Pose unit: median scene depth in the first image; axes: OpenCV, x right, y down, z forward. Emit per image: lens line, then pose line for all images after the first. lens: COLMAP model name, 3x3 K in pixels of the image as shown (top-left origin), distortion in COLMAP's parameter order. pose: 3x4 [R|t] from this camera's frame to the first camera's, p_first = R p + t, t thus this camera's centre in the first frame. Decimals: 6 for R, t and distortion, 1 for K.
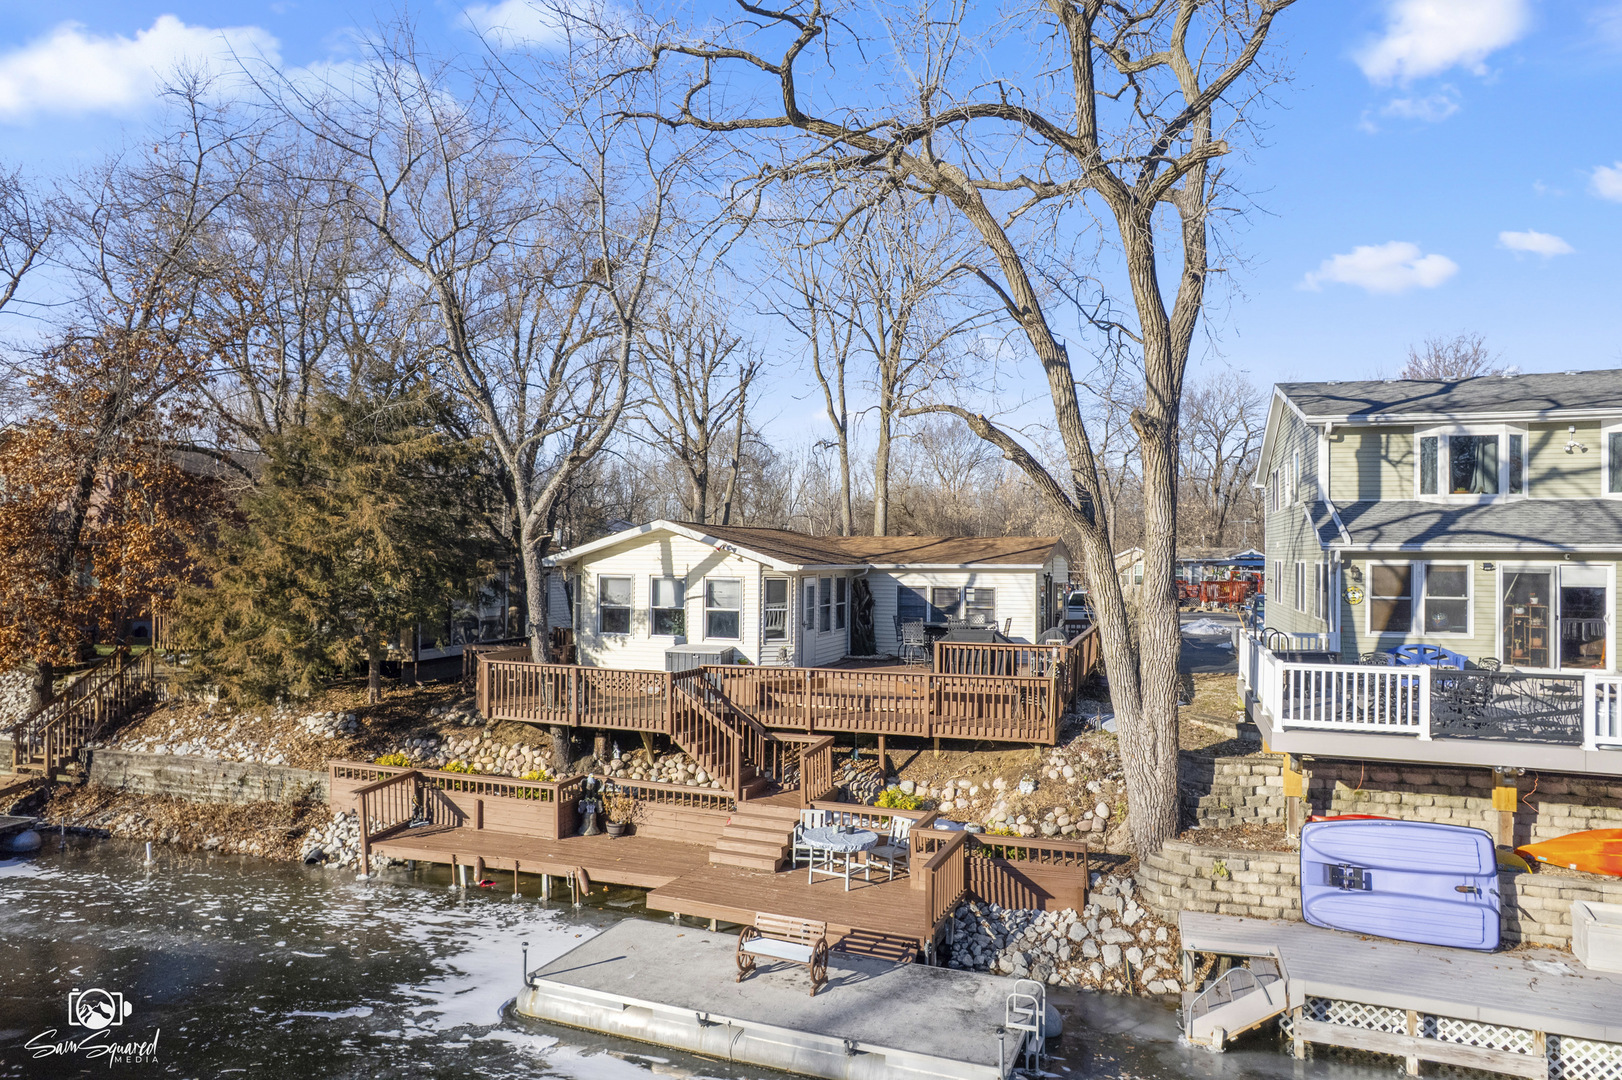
lens RADIAL K [[1071.9, 0, 811.0], [0, 1071.9, 540.0], [0, 0, 1]] dist [-0.087175, 0.088386]
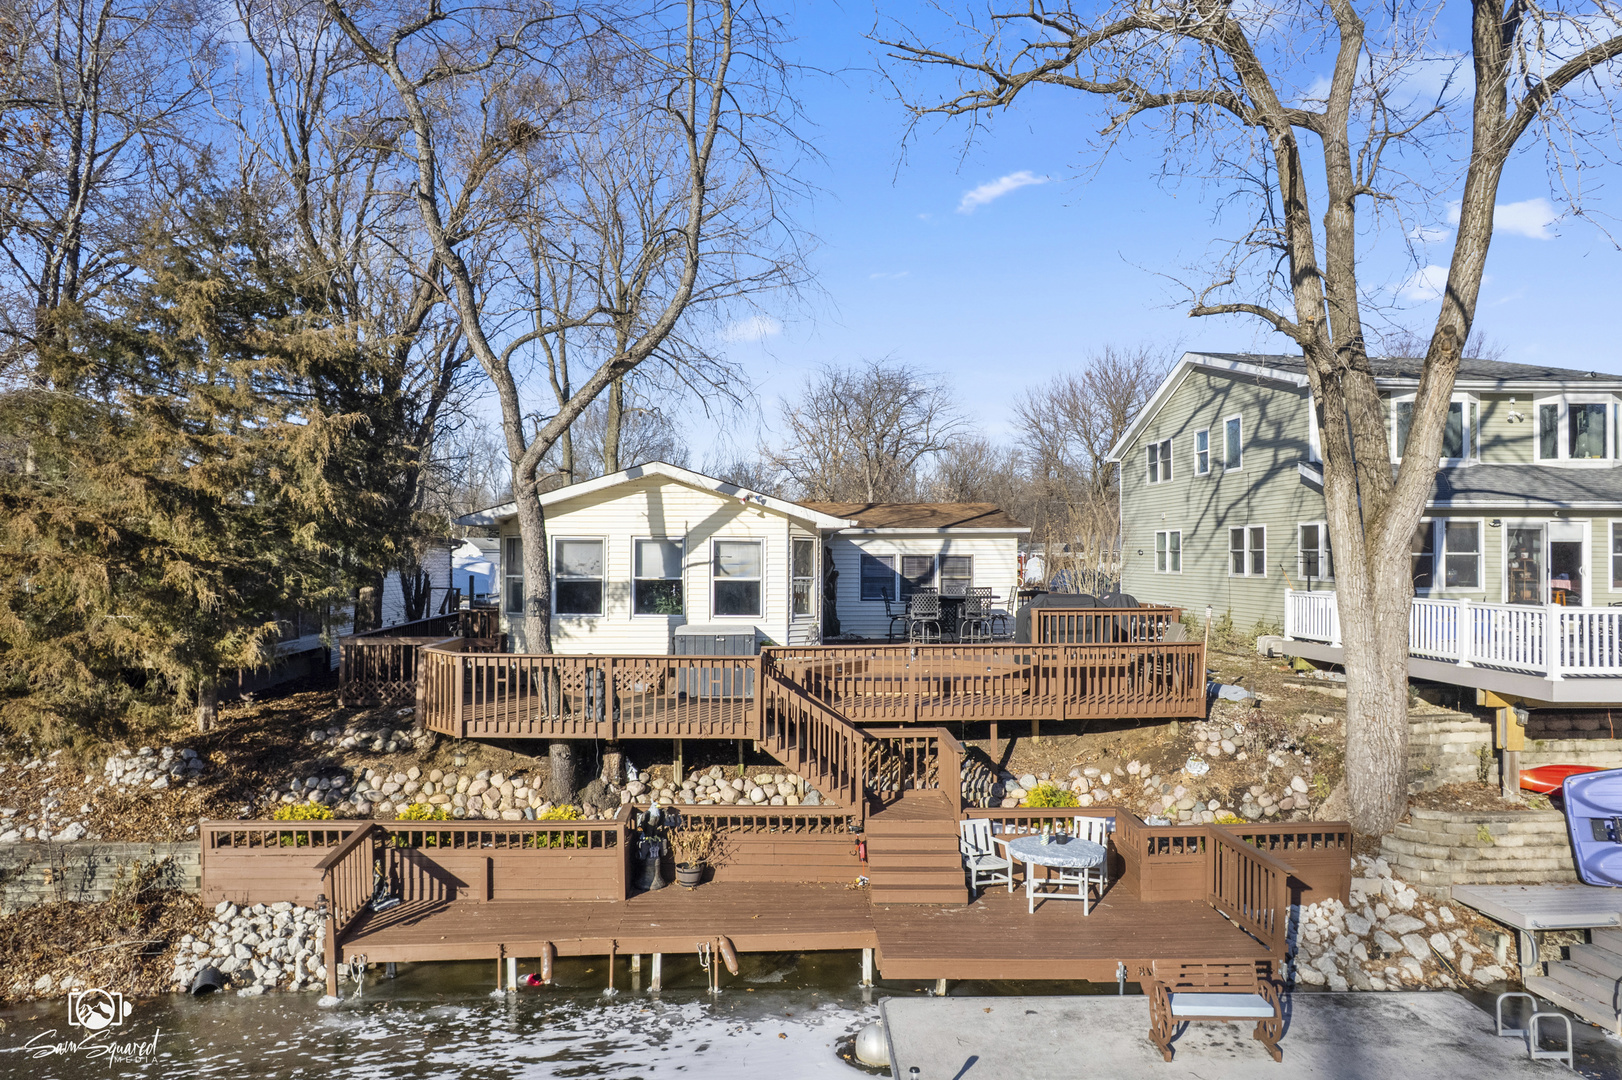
lens RADIAL K [[1071.9, 0, 811.0], [0, 1071.9, 540.0], [0, 0, 1]] dist [-0.087175, 0.088386]
pose [[0.920592, 0.000988, 0.390525, -0.373275], [-0.000274, 0.999998, -0.001885, 0.041933], [-0.390526, 0.001628, 0.920590, 0.284946]]
